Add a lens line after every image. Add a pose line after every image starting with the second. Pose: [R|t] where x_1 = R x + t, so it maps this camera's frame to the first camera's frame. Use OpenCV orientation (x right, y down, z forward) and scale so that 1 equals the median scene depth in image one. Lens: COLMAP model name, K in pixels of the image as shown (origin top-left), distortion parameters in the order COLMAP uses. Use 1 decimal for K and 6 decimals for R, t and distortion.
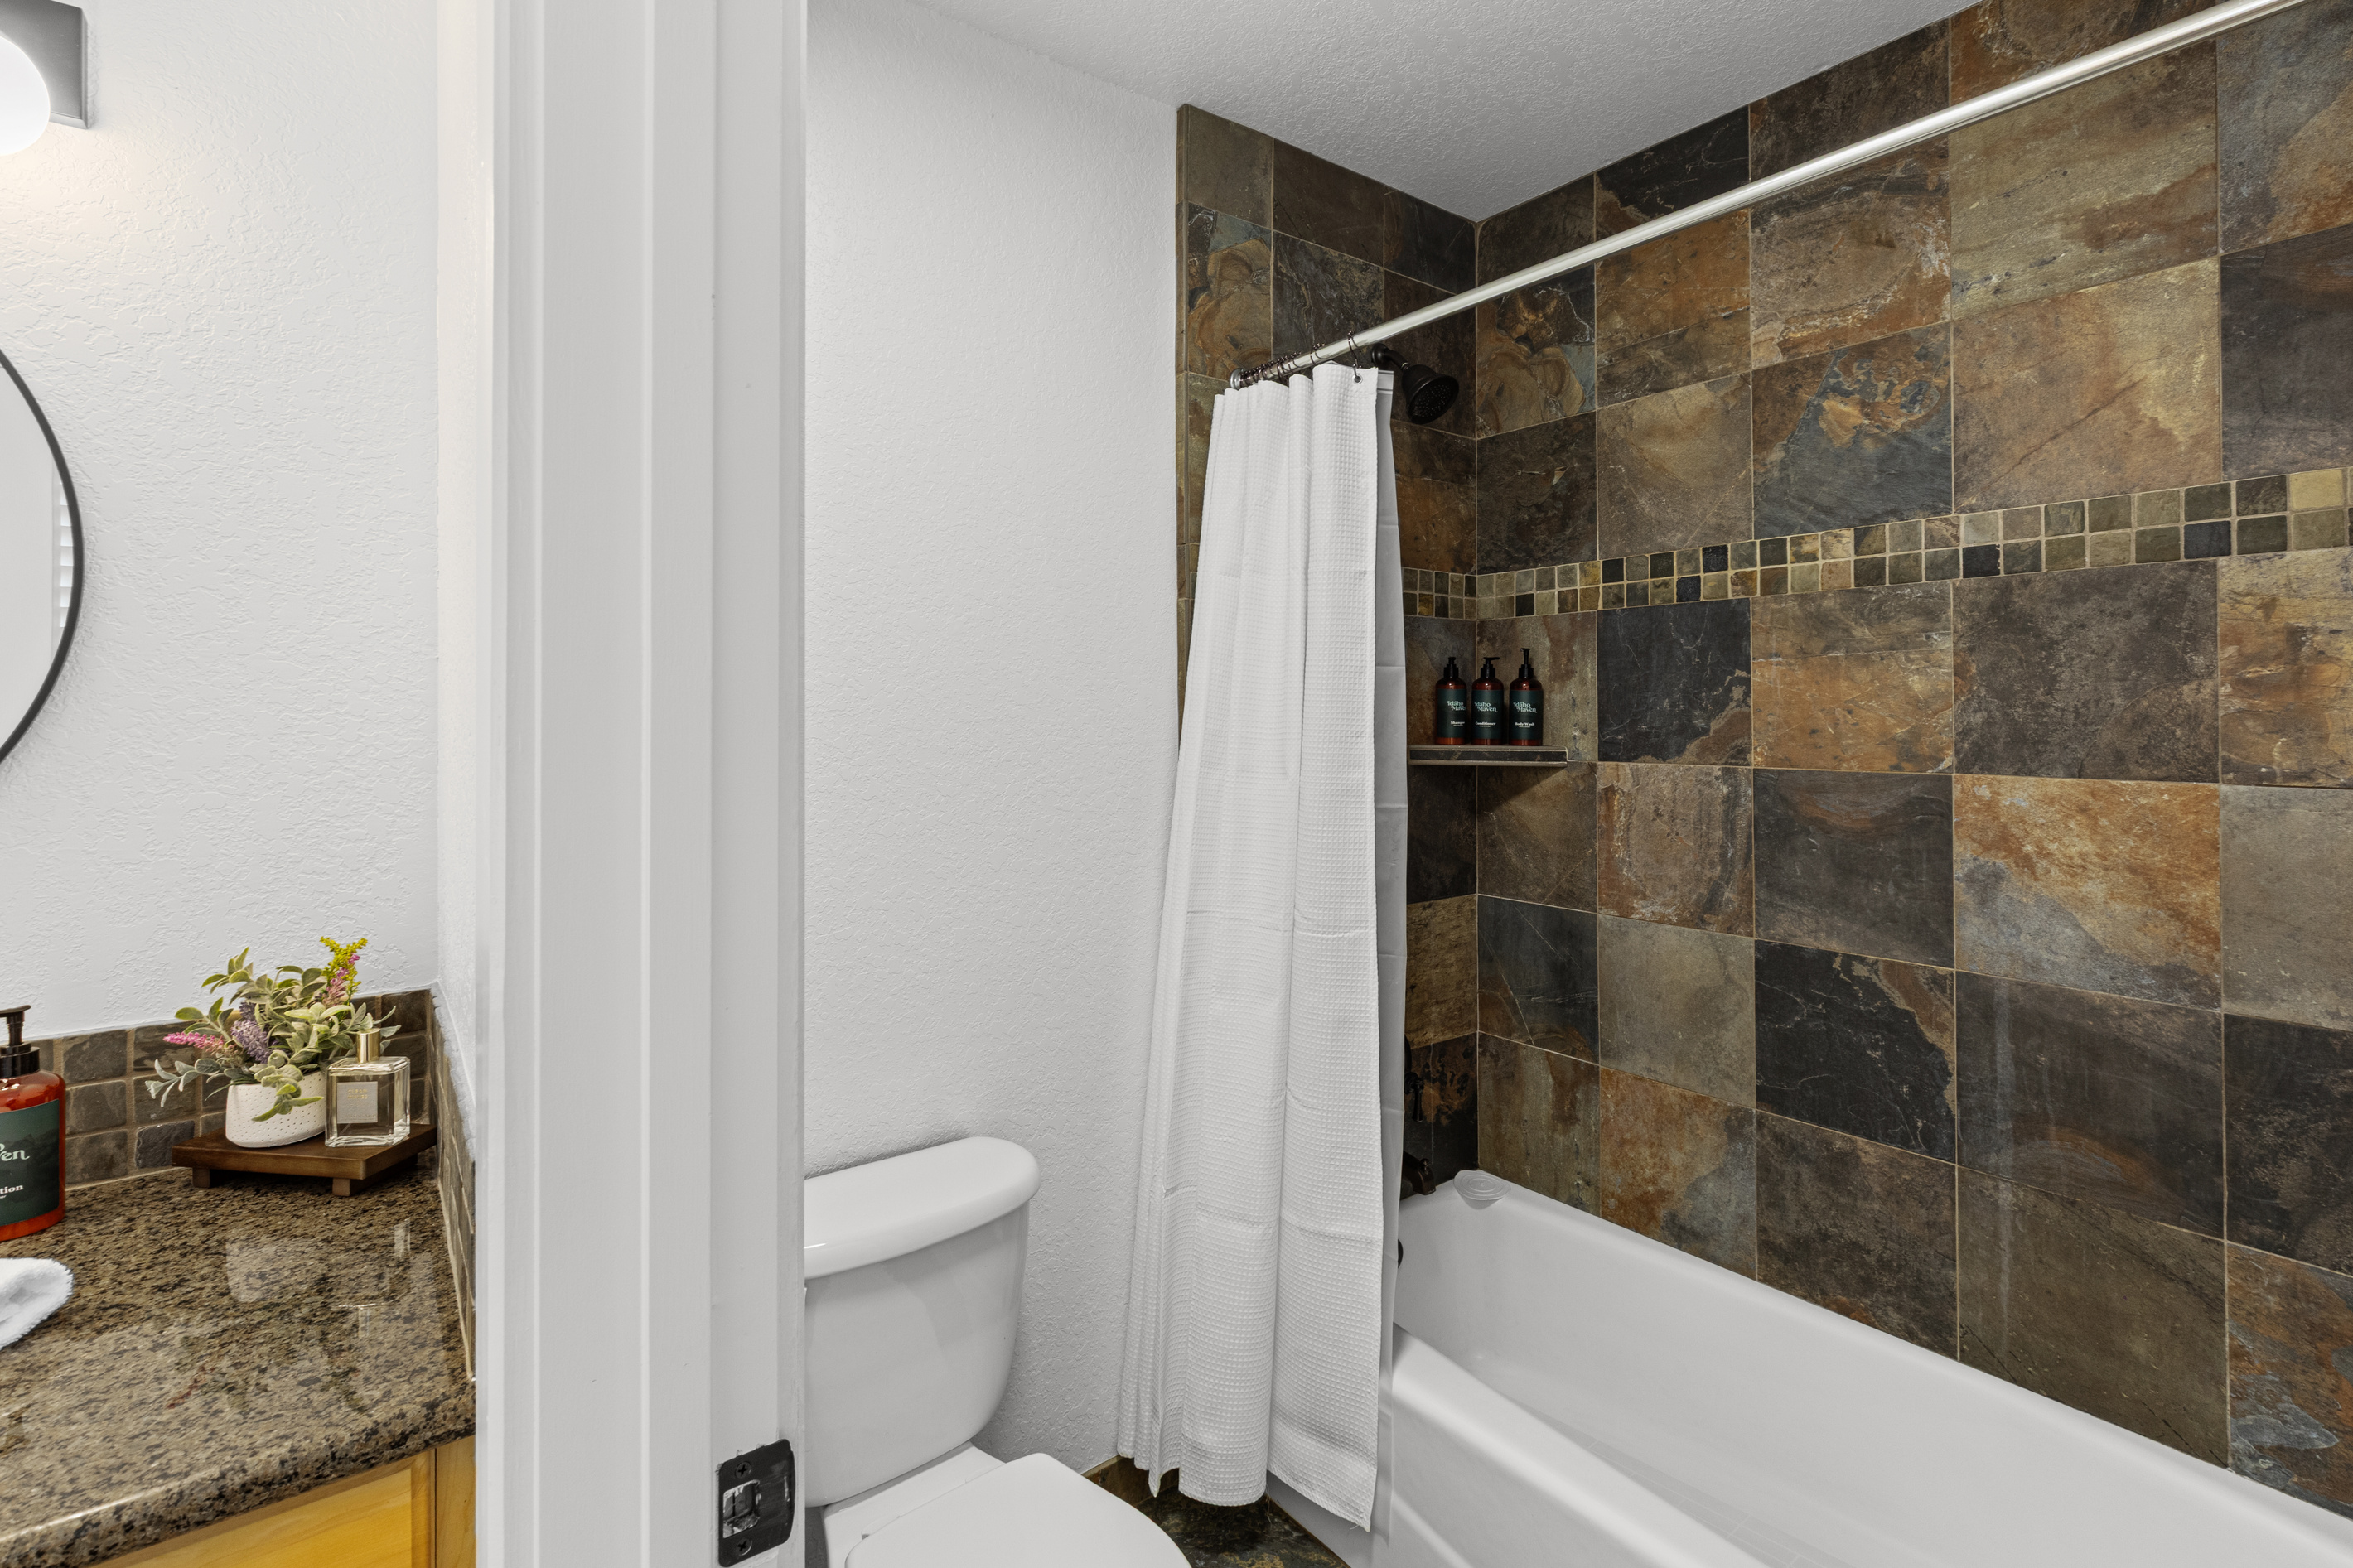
lens RADIAL K [[1085.1, 0, 1169.9], [0, 1085.1, 707.4], [0, 0, 1]] dist [0.000967, 0.000232]
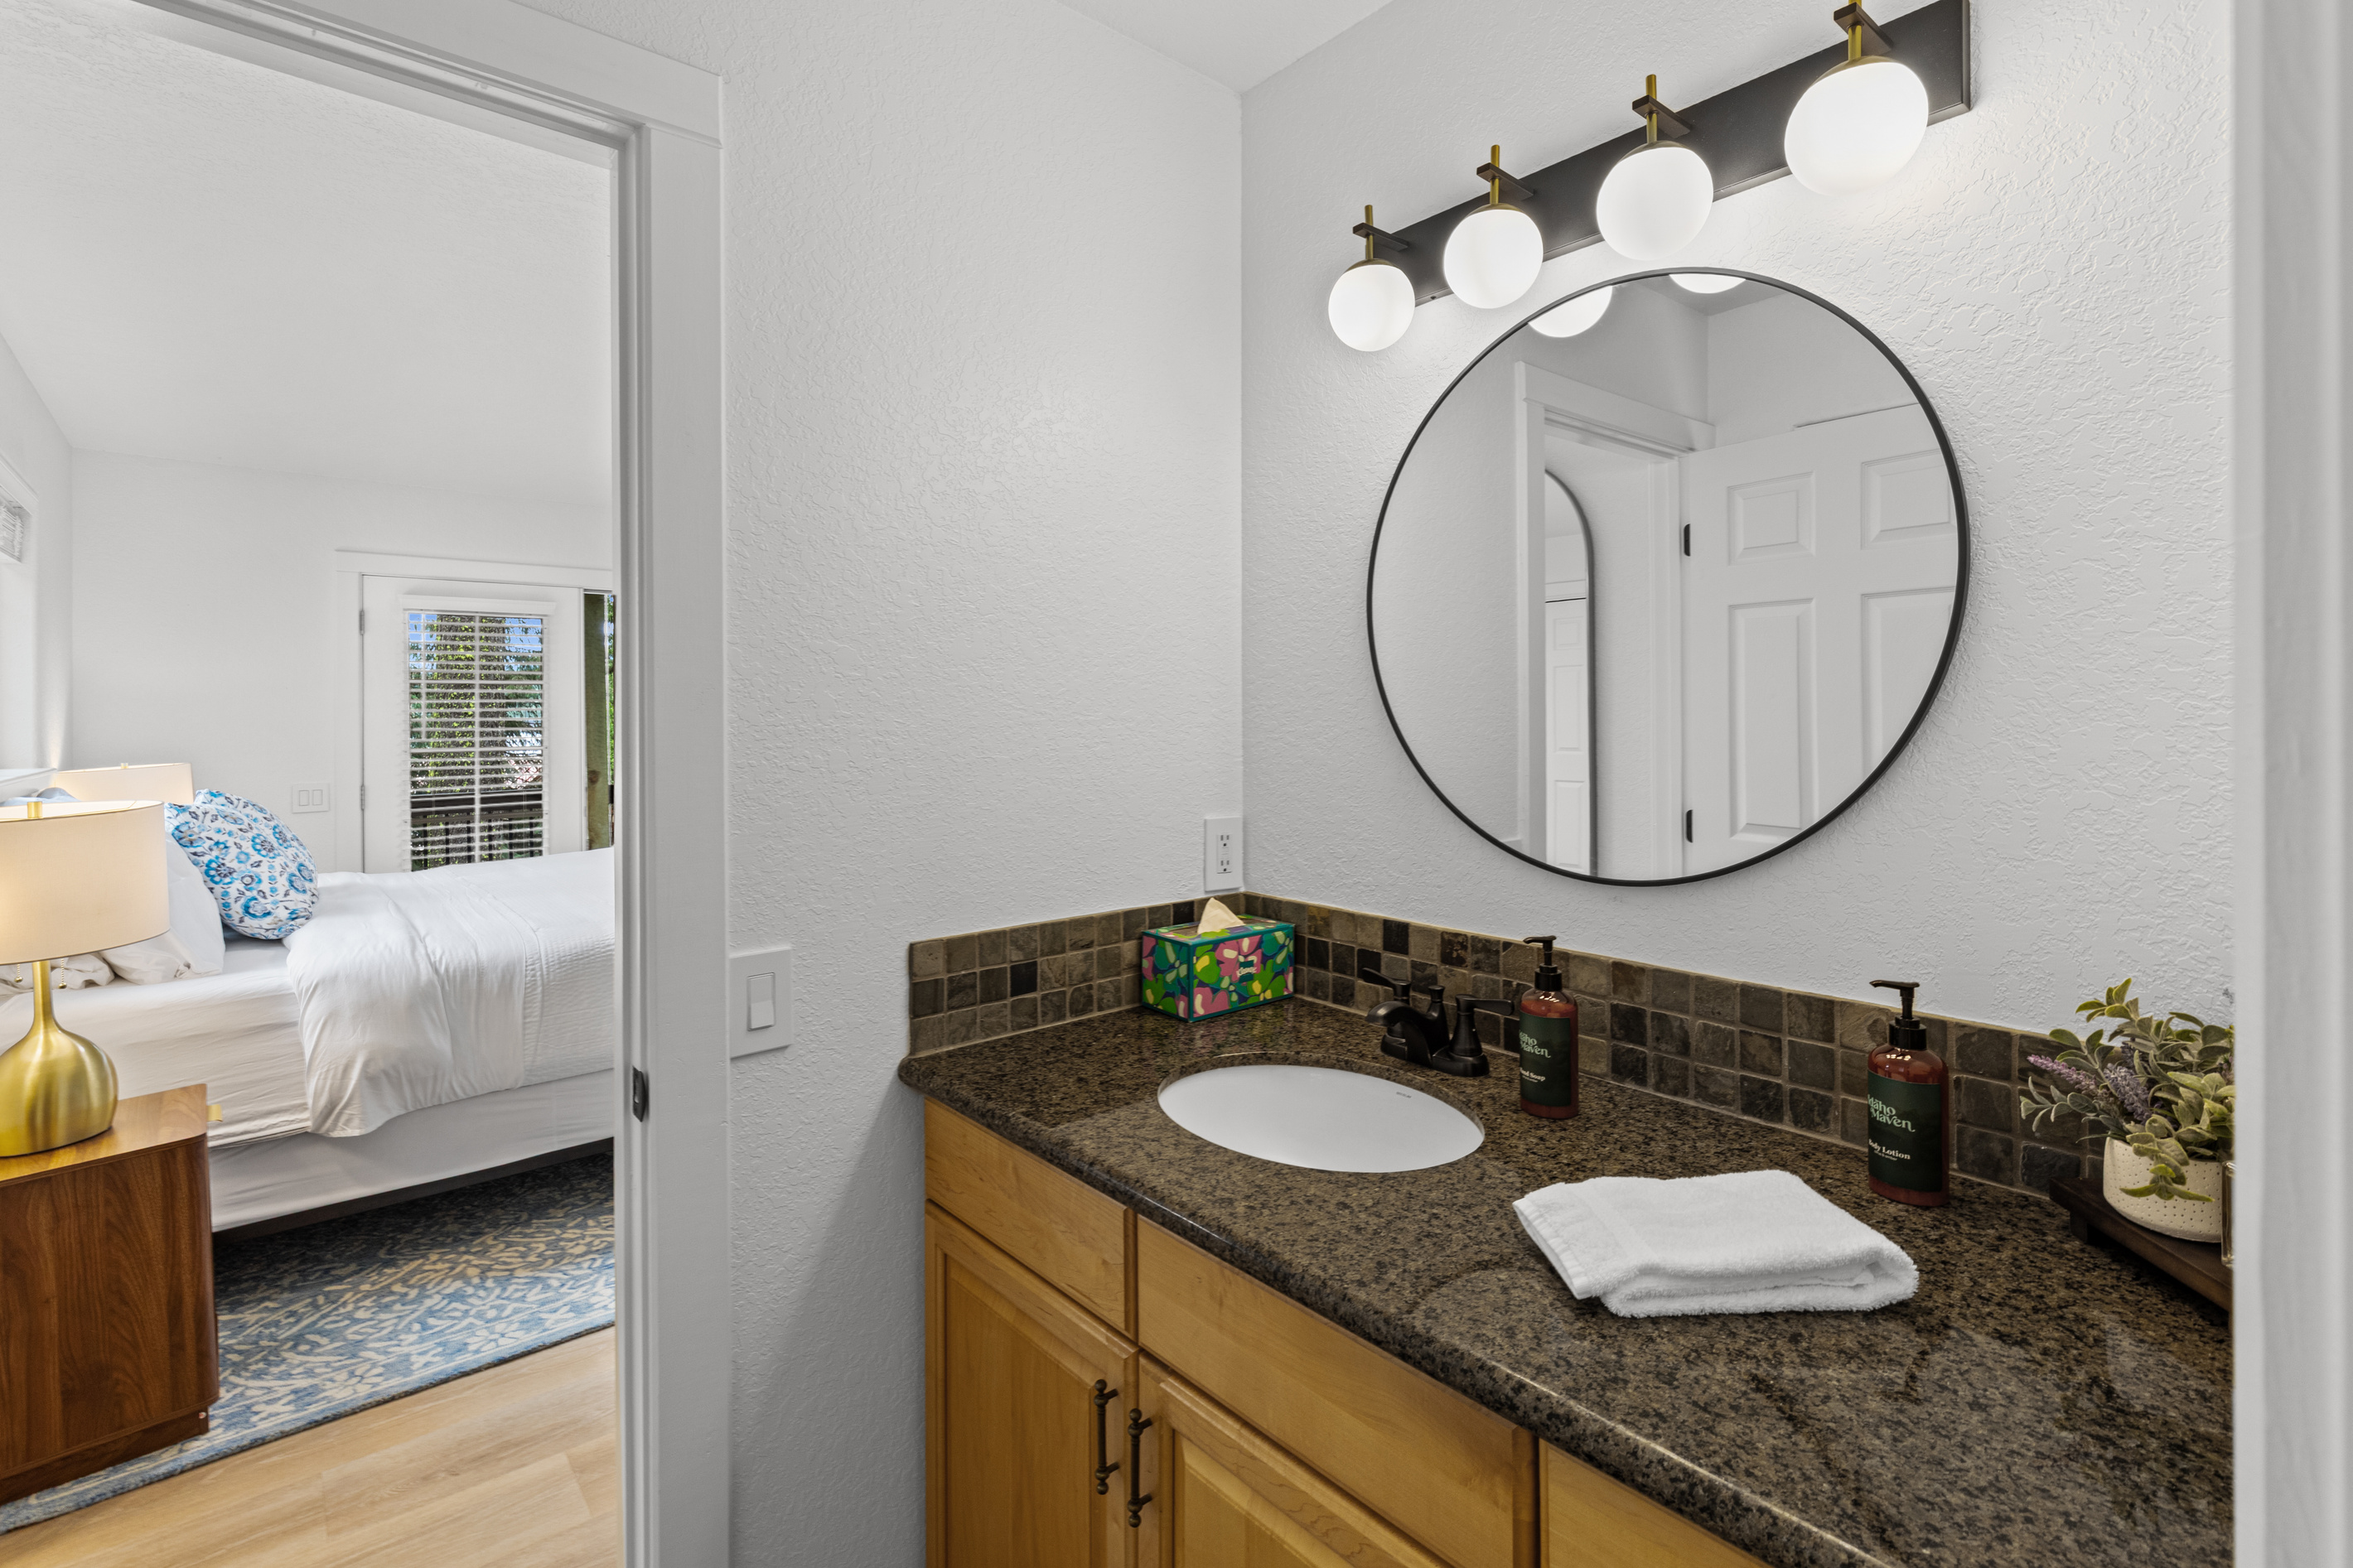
lens RADIAL K [[1085.1, 0, 1169.9], [0, 1085.1, 707.4], [0, 0, 1]] dist [0.000967, 0.000232]
pose [[0.063658, 0.000443, -0.997972, -0.059031], [0.009898, 0.999950, 0.001075, 0.002469], [0.997923, -0.009946, 0.063651, 0.216217]]
